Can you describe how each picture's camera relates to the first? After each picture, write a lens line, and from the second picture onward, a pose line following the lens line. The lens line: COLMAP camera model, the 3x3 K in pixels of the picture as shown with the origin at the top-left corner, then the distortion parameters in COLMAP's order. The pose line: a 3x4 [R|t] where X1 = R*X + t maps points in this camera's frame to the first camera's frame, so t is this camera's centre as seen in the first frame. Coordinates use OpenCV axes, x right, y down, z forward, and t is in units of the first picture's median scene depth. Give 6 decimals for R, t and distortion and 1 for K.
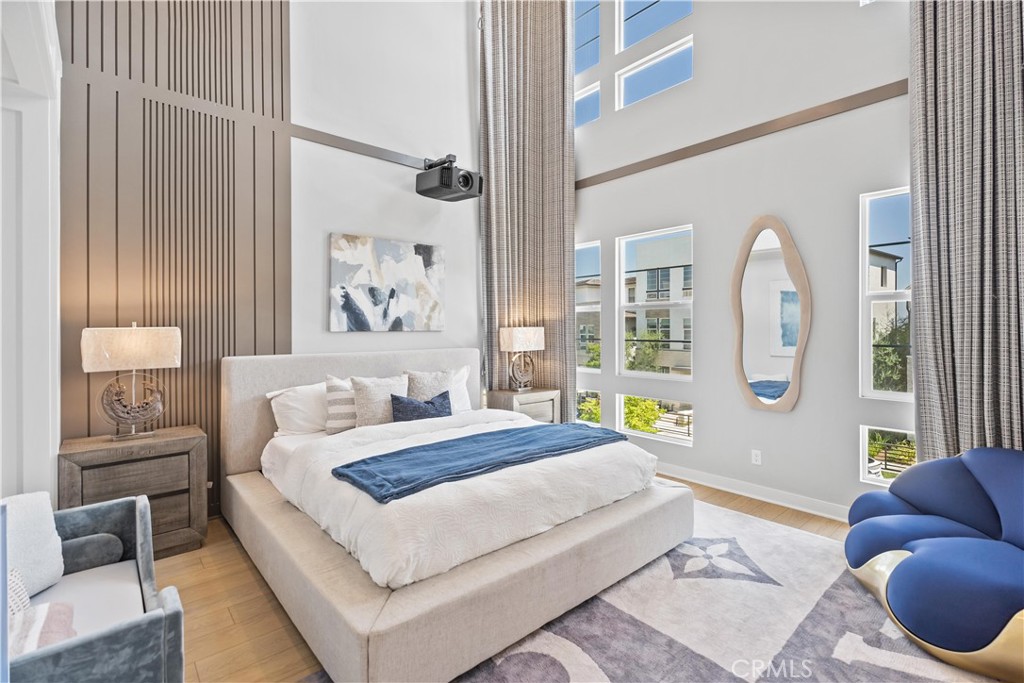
lens RADIAL K [[464.4, 0, 520.2], [0, 464.4, 334.9], [0, 0, 1]] dist [-0.006180, 0.002401]
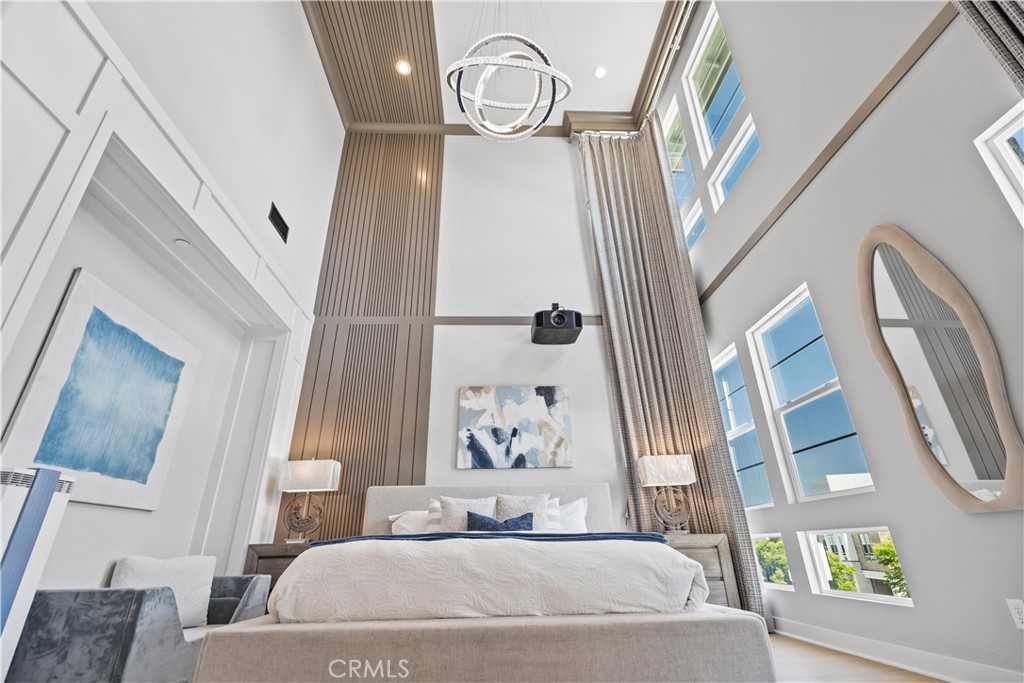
lens RADIAL K [[464.4, 0, 513.1], [0, 464.4, 347.1], [0, 0, 1]] dist [-0.006180, 0.002401]
pose [[0.775116, -0.269609, -0.571407, 0.403797], [0.012947, 0.910972, -0.412264, 0.180022], [0.631686, 0.312155, 0.709600, 0.165057]]
